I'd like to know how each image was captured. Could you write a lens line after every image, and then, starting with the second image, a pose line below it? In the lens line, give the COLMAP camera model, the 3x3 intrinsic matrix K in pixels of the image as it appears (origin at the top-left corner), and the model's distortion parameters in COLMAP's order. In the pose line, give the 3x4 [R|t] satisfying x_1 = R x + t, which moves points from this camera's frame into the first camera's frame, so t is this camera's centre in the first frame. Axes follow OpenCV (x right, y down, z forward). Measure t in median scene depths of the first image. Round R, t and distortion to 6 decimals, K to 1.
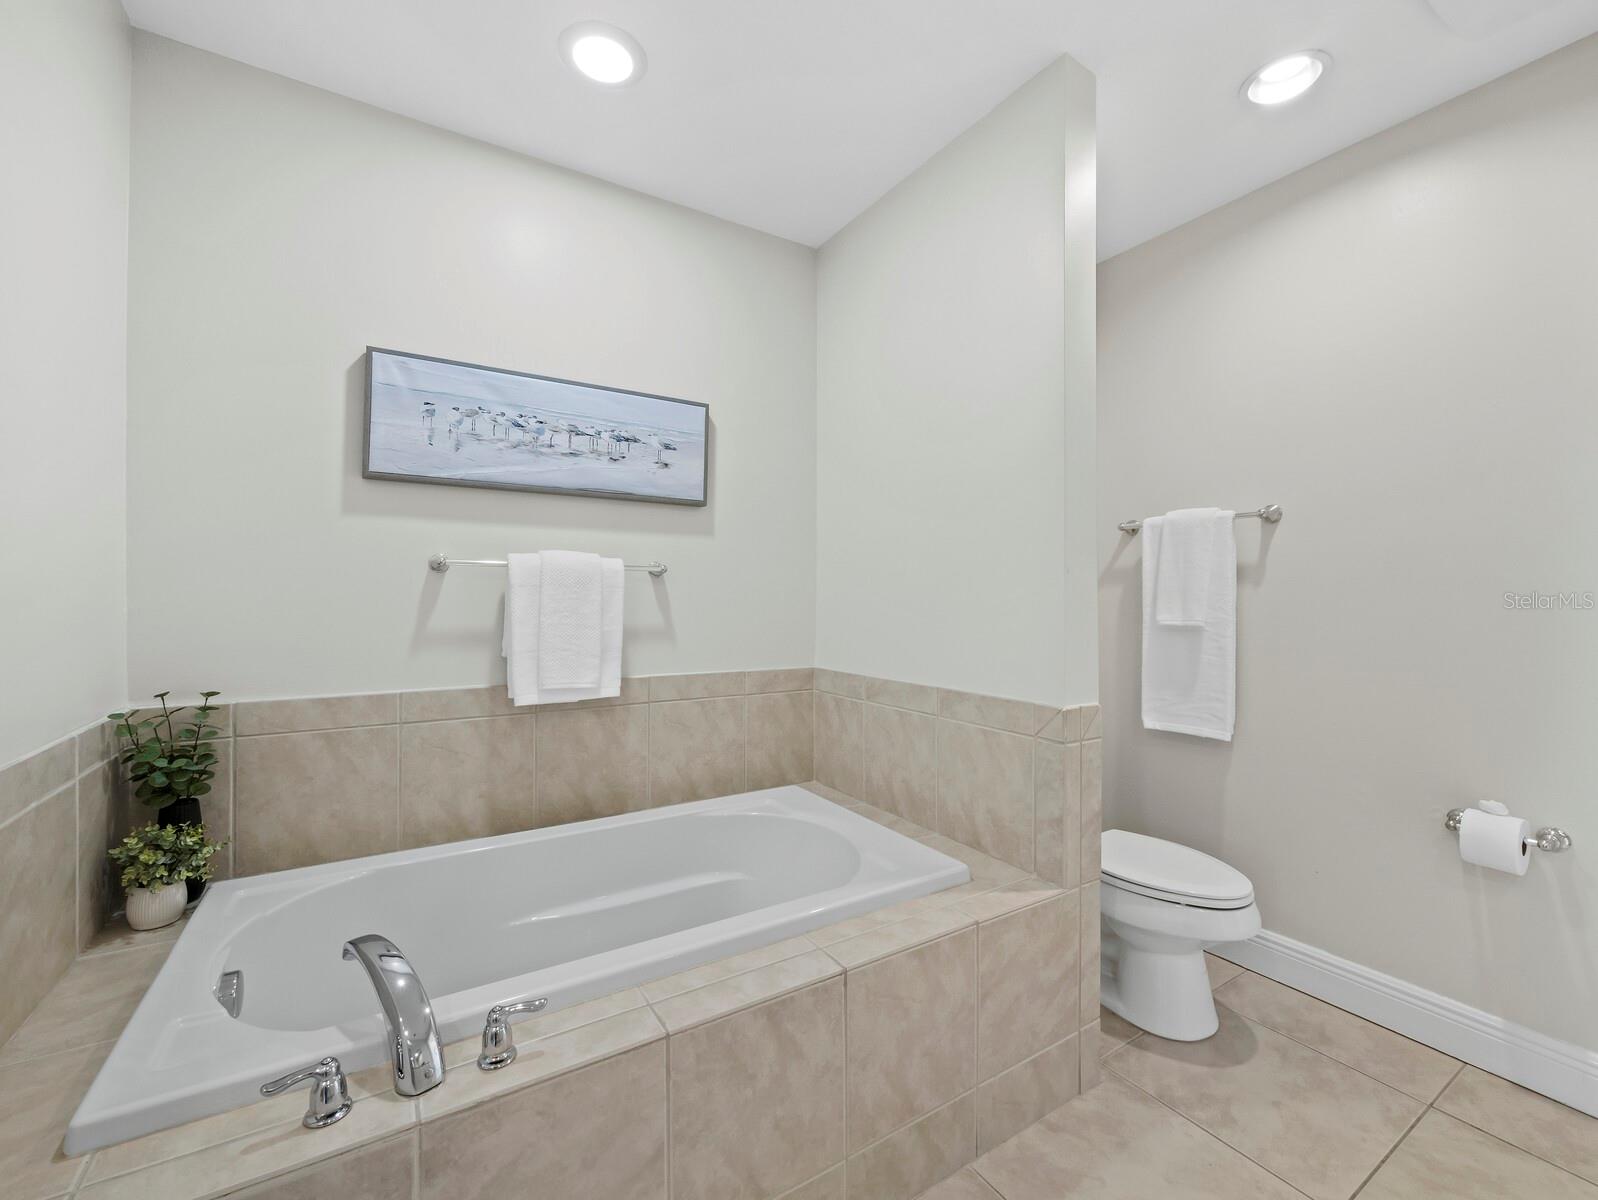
lens RADIAL K [[680.9, 0, 795.8], [0, 680.9, 592.9], [0, 0, 1]] dist [-0.008513, 0.001556]
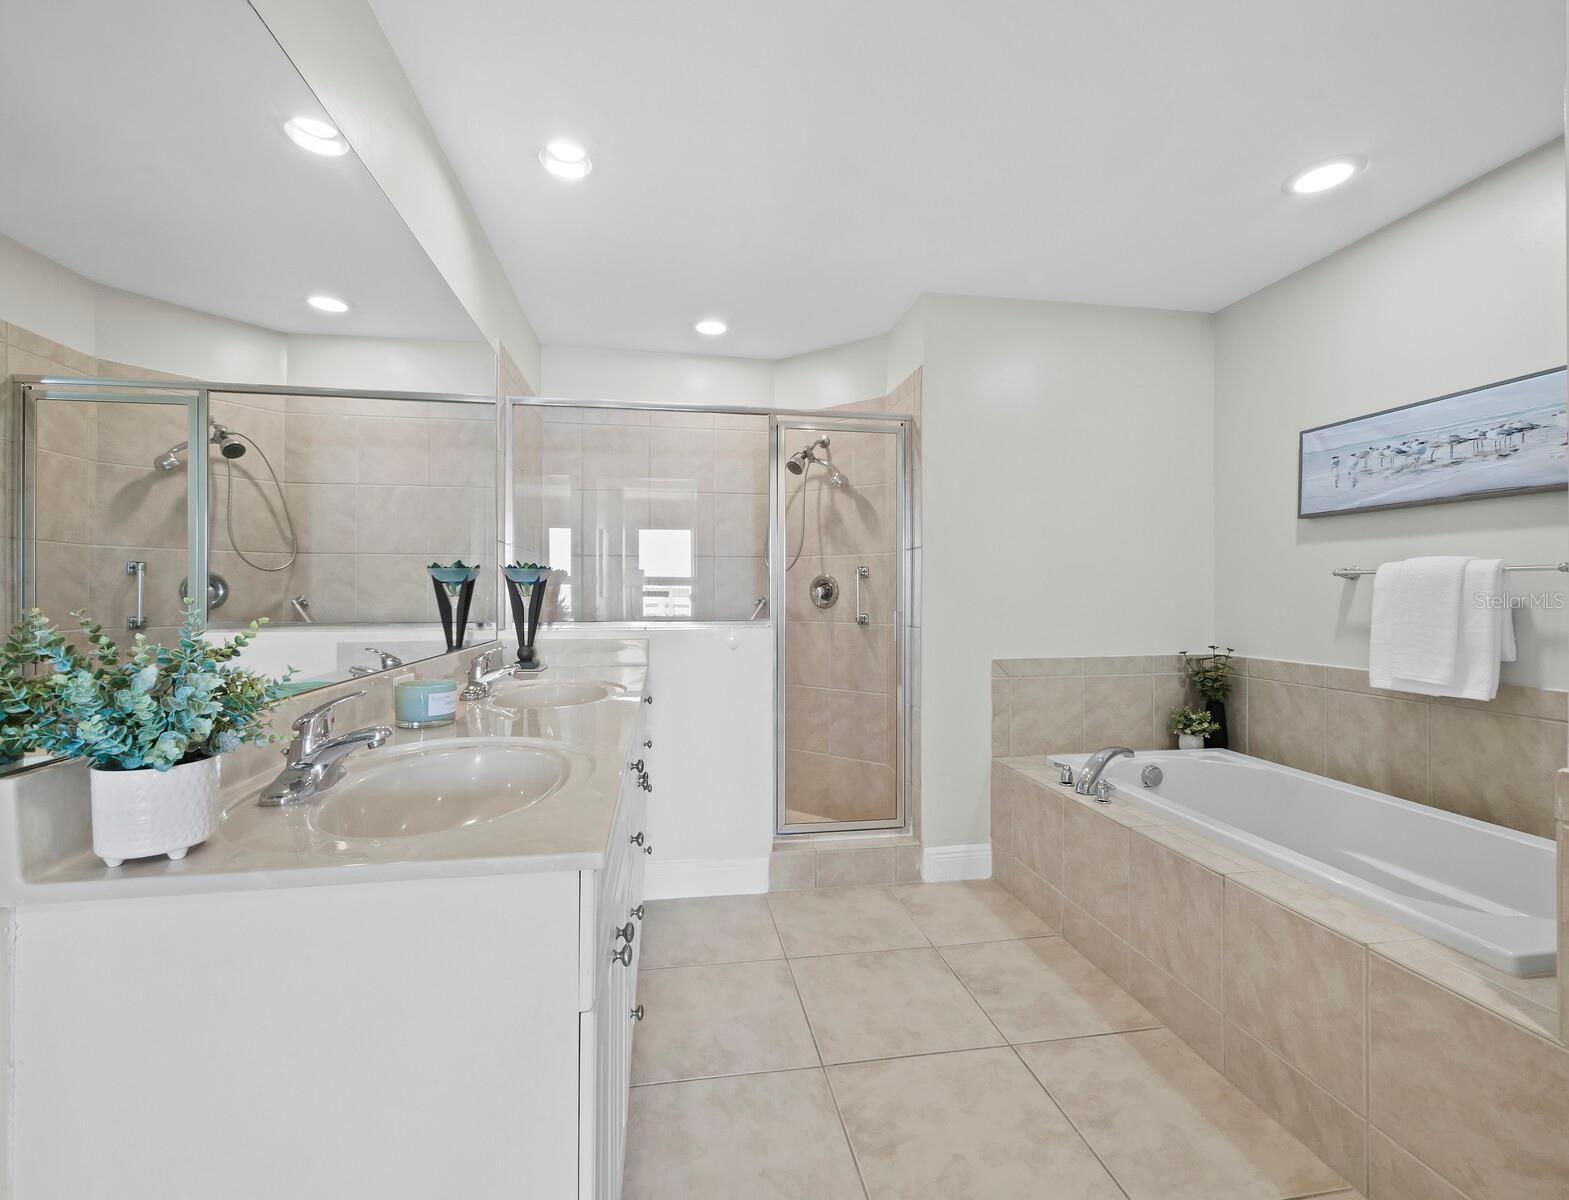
lens RADIAL K [[669.5, 0, 783.0], [0, 669.5, 597.2], [0, 0, 1]] dist [-0.001240, 0.000012]
pose [[-0.378274, 0.002738, -0.925690, 1.105339], [0.004822, 0.999988, 0.000987, -0.003068], [0.925681, -0.004090, -0.378283, 0.466131]]
